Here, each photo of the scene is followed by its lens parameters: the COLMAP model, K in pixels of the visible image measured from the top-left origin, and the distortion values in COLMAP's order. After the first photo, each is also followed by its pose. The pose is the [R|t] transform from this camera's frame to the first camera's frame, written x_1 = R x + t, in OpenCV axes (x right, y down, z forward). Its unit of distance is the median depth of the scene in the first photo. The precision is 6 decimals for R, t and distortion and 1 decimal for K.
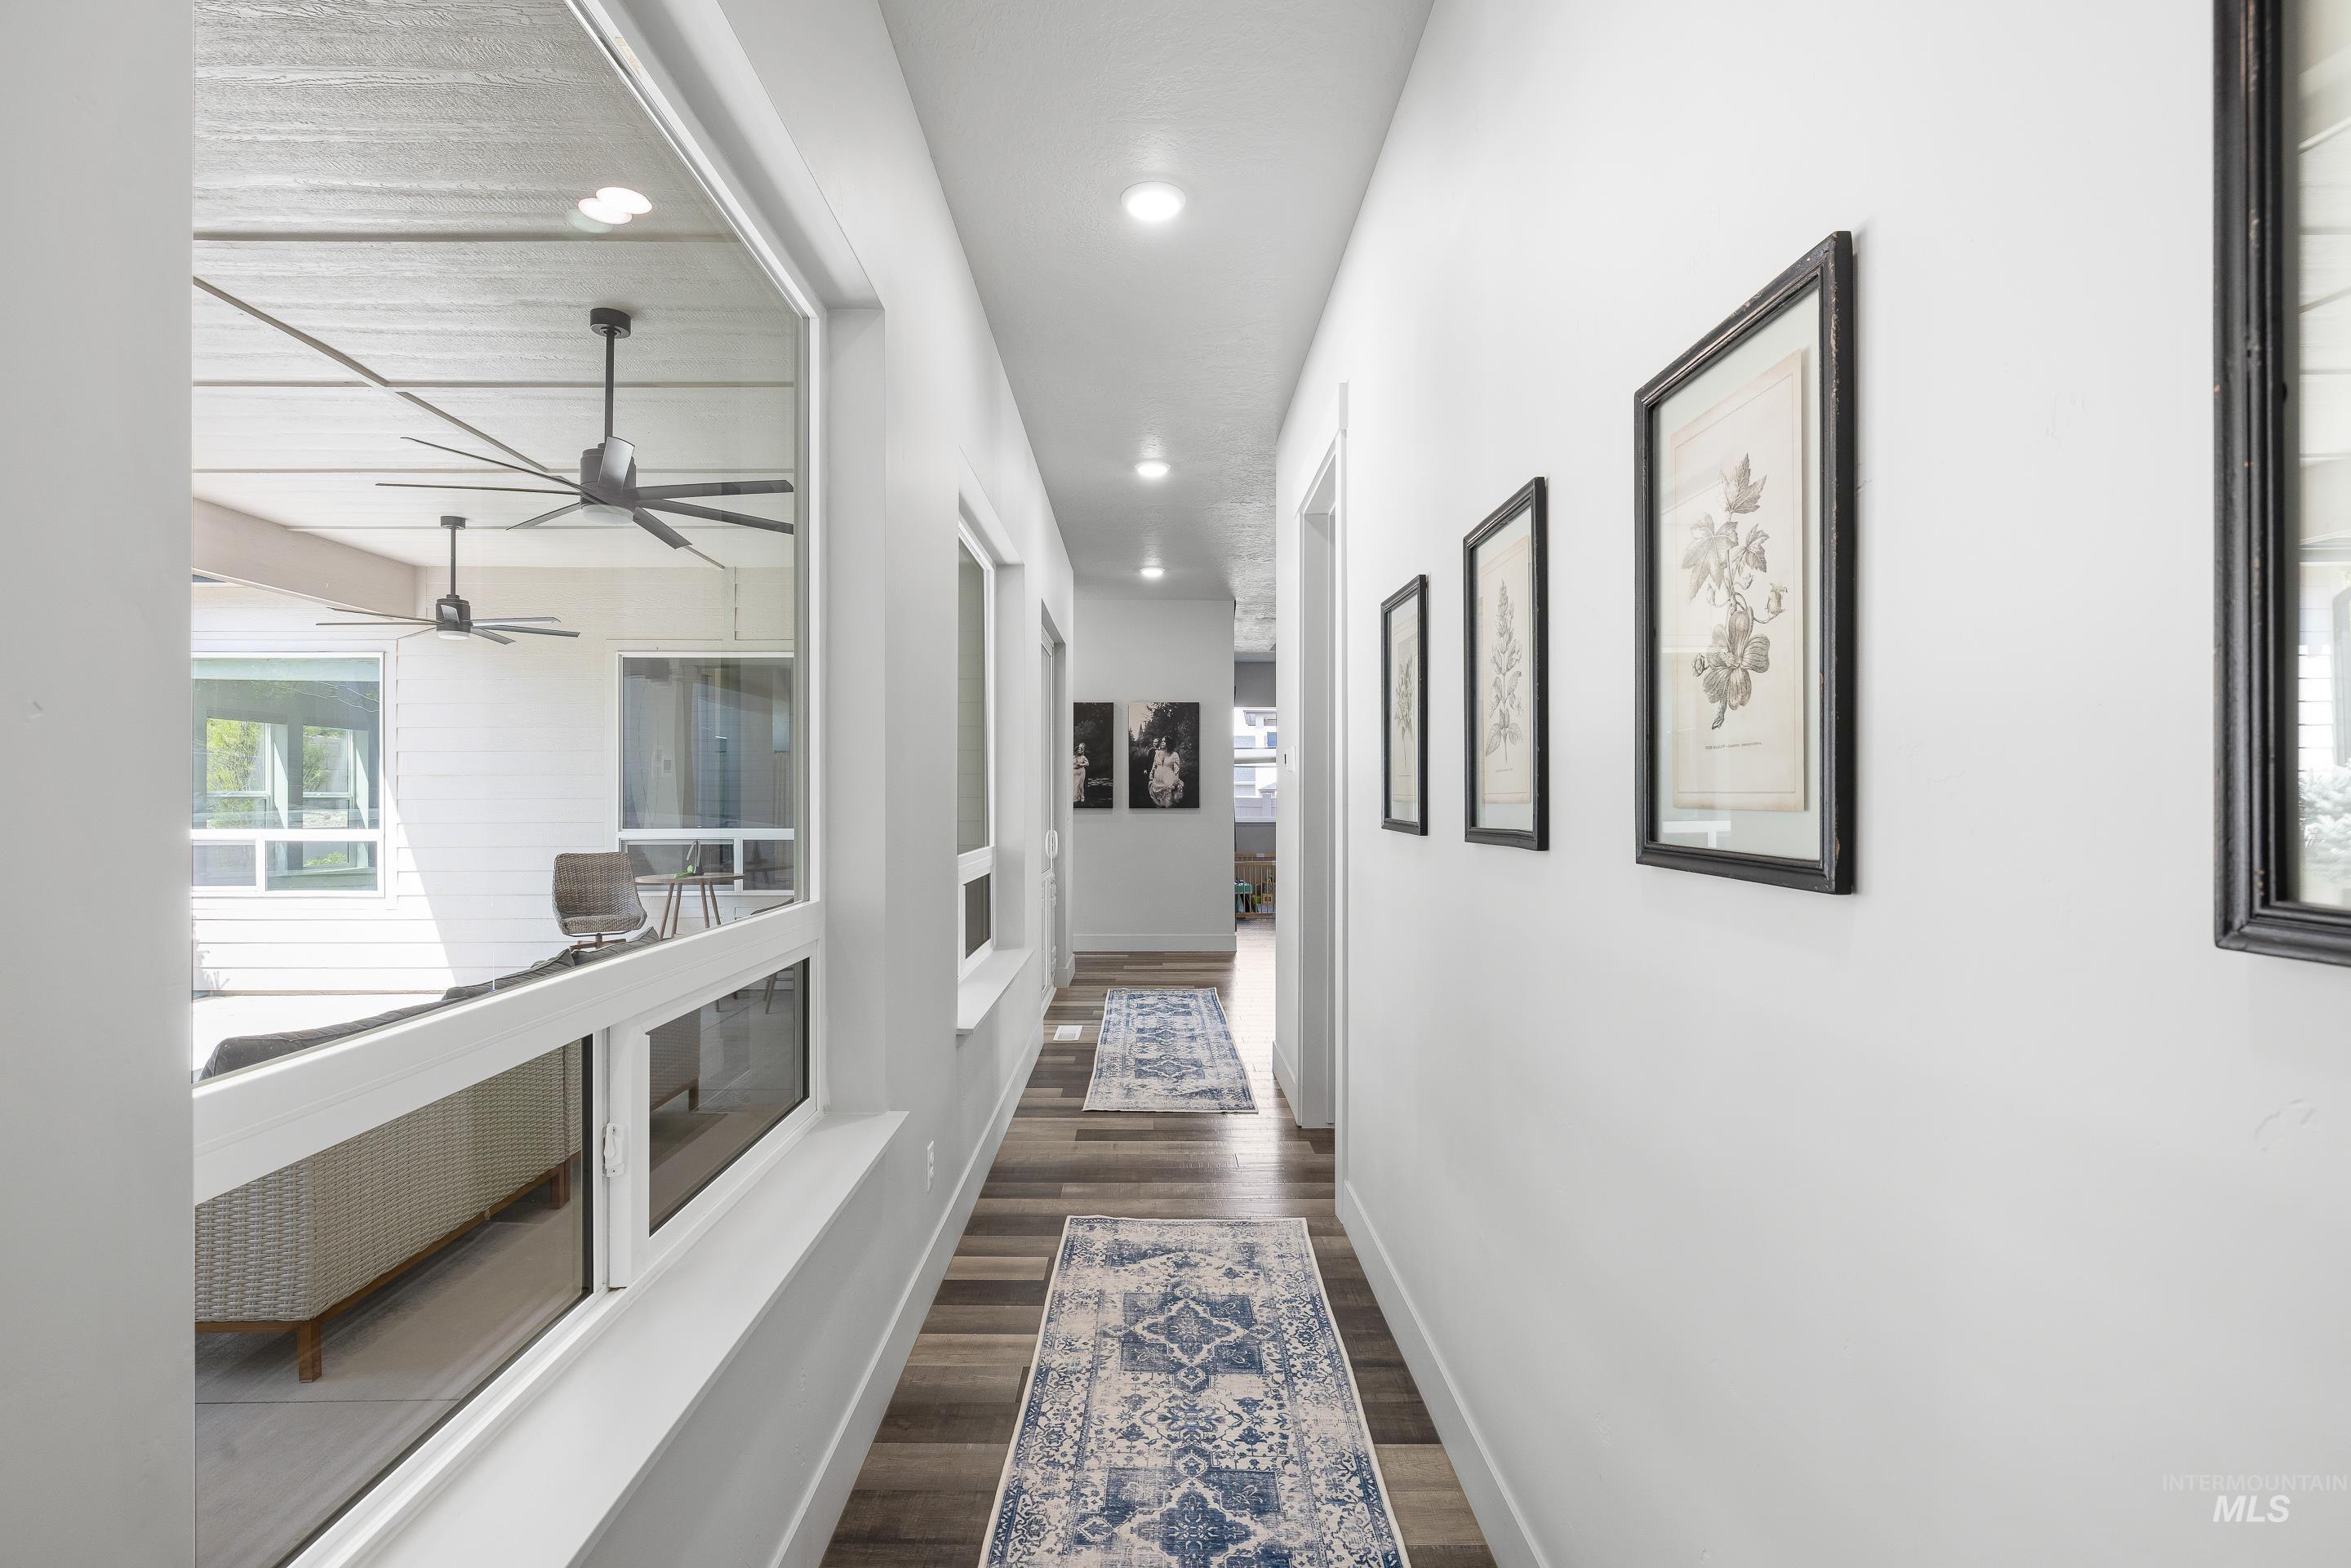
lens RADIAL K [[1138.1, 0, 1175.5], [0, 1138.1, 784.0], [0, 0, 1]] dist [-0.002165, -0.000396]
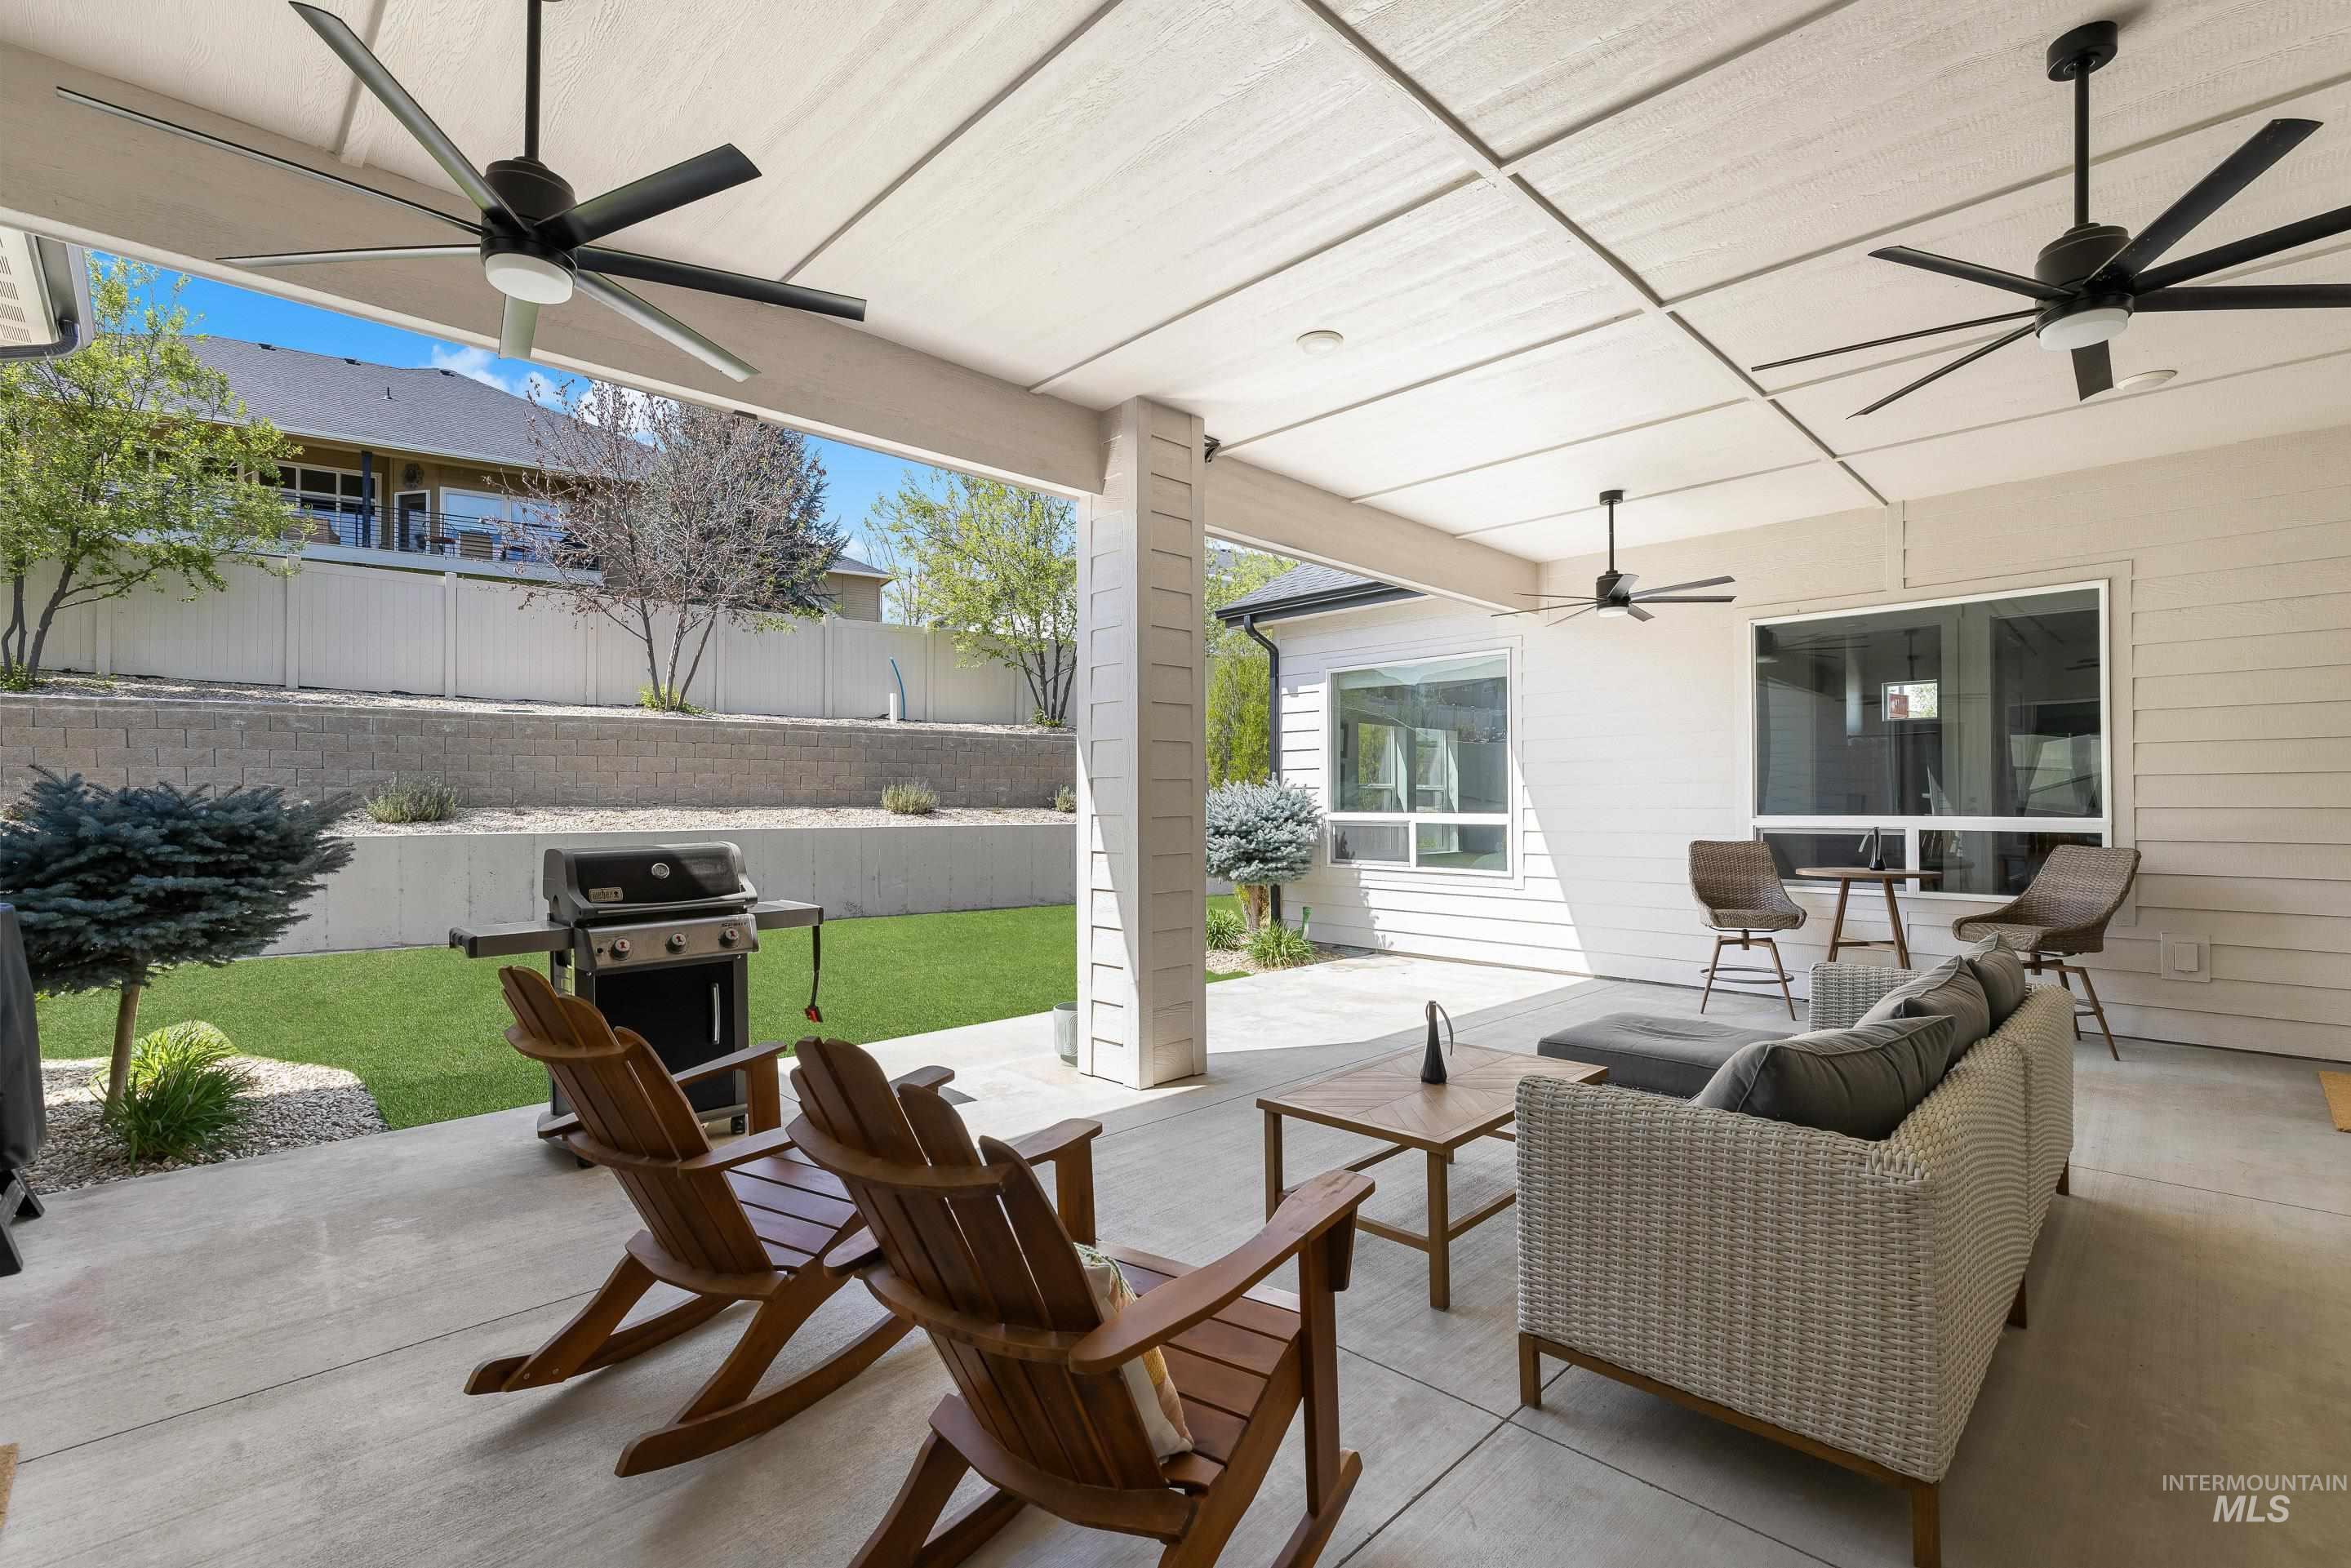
lens RADIAL K [[997.2, 0, 1175.5], [0, 997.2, 784.4], [0, 0, 1]] dist [-0.000405, 0.000001]
pose [[0.717878, -0.014448, -0.696019, -0.275715], [0.007182, 0.999885, -0.013349, 0.022639], [0.696132, 0.004584, 0.717899, 0.110360]]
